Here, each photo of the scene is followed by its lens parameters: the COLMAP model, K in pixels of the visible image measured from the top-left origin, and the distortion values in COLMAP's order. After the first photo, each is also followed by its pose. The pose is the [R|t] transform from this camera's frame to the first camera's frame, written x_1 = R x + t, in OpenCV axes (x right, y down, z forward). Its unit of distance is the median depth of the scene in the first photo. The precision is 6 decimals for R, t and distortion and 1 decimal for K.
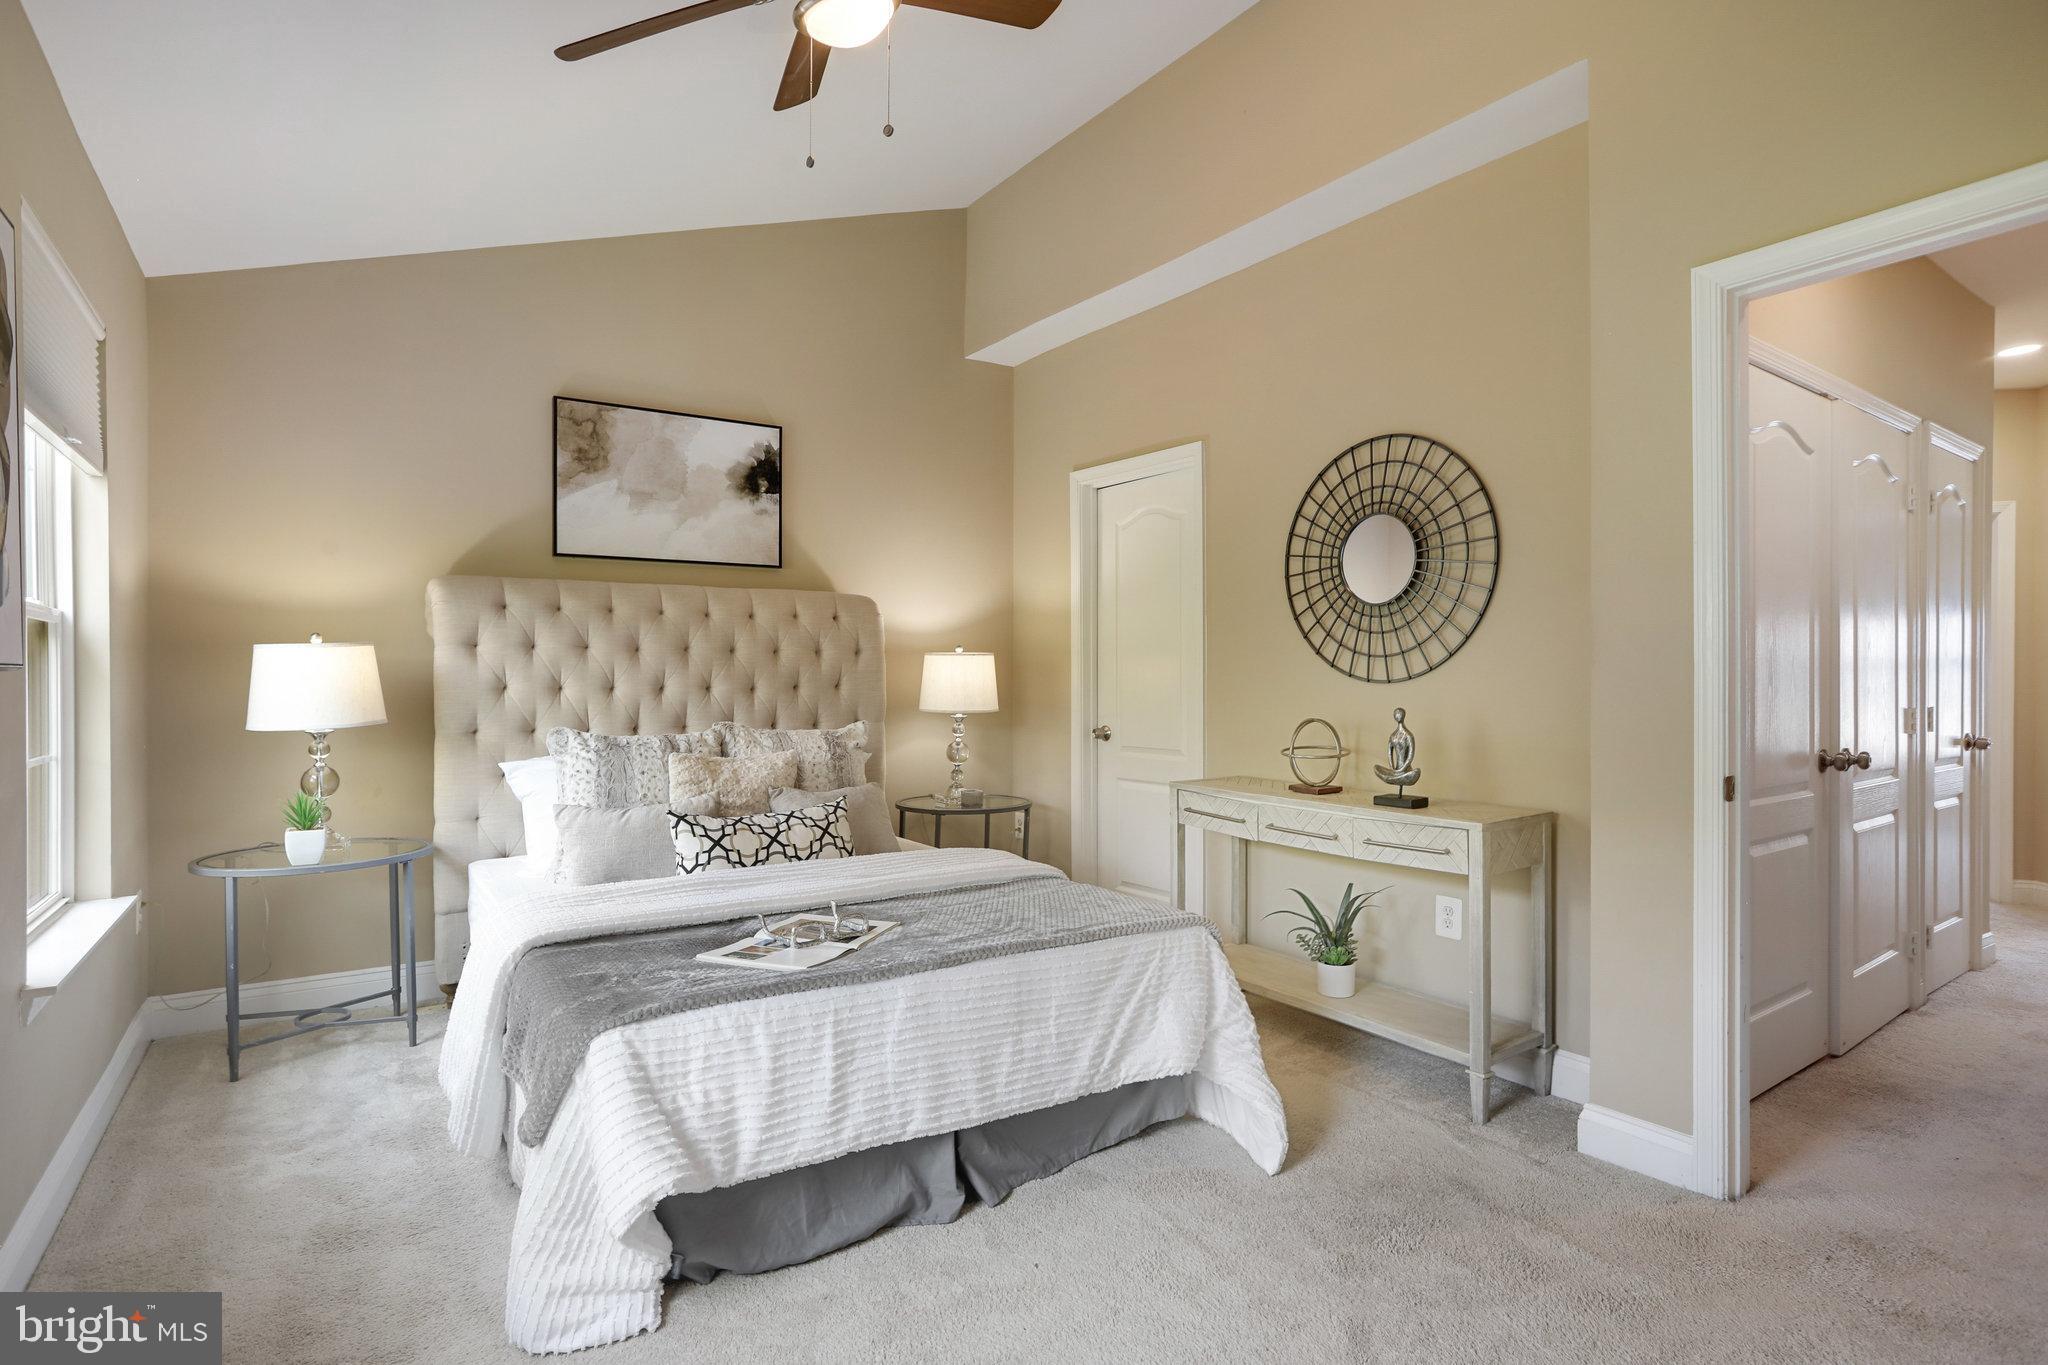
lens RADIAL K [[1001.4, 0, 1030.7], [0, 1001.4, 683.1], [0, 0, 1]] dist [-0.002320, 0.000392]
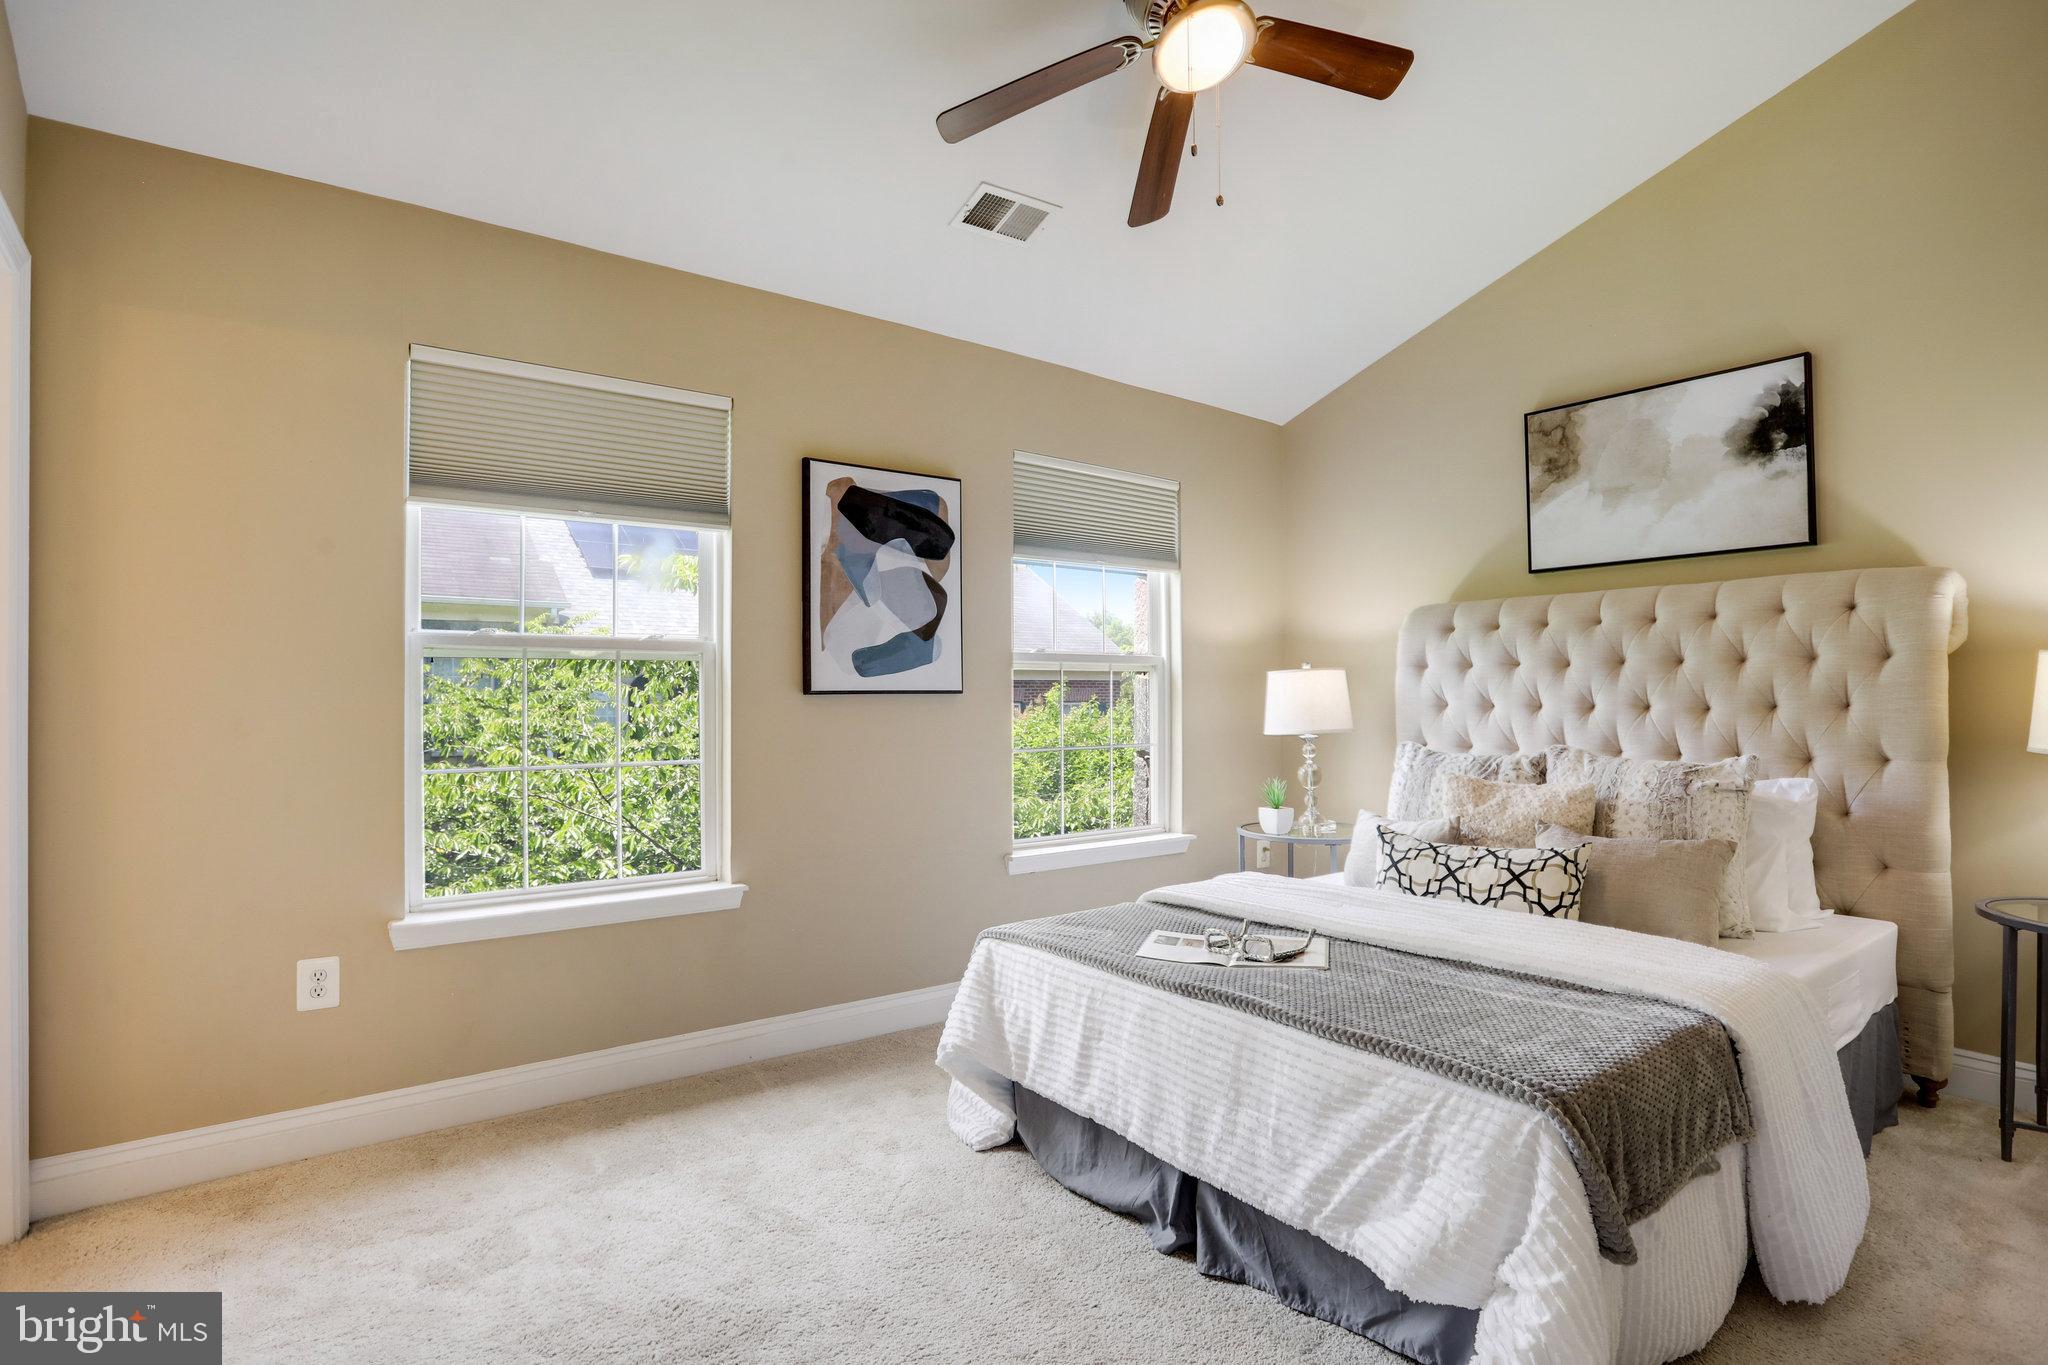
lens RADIAL K [[1001.4, 0, 1030.7], [0, 1001.4, 683.1], [0, 0, 1]] dist [-0.002320, 0.000392]
pose [[0.113951, -0.011215, -0.993423, 0.493726], [-0.001699, 0.999933, -0.011484, -0.004848], [0.993485, 0.002997, 0.113924, 0.420902]]
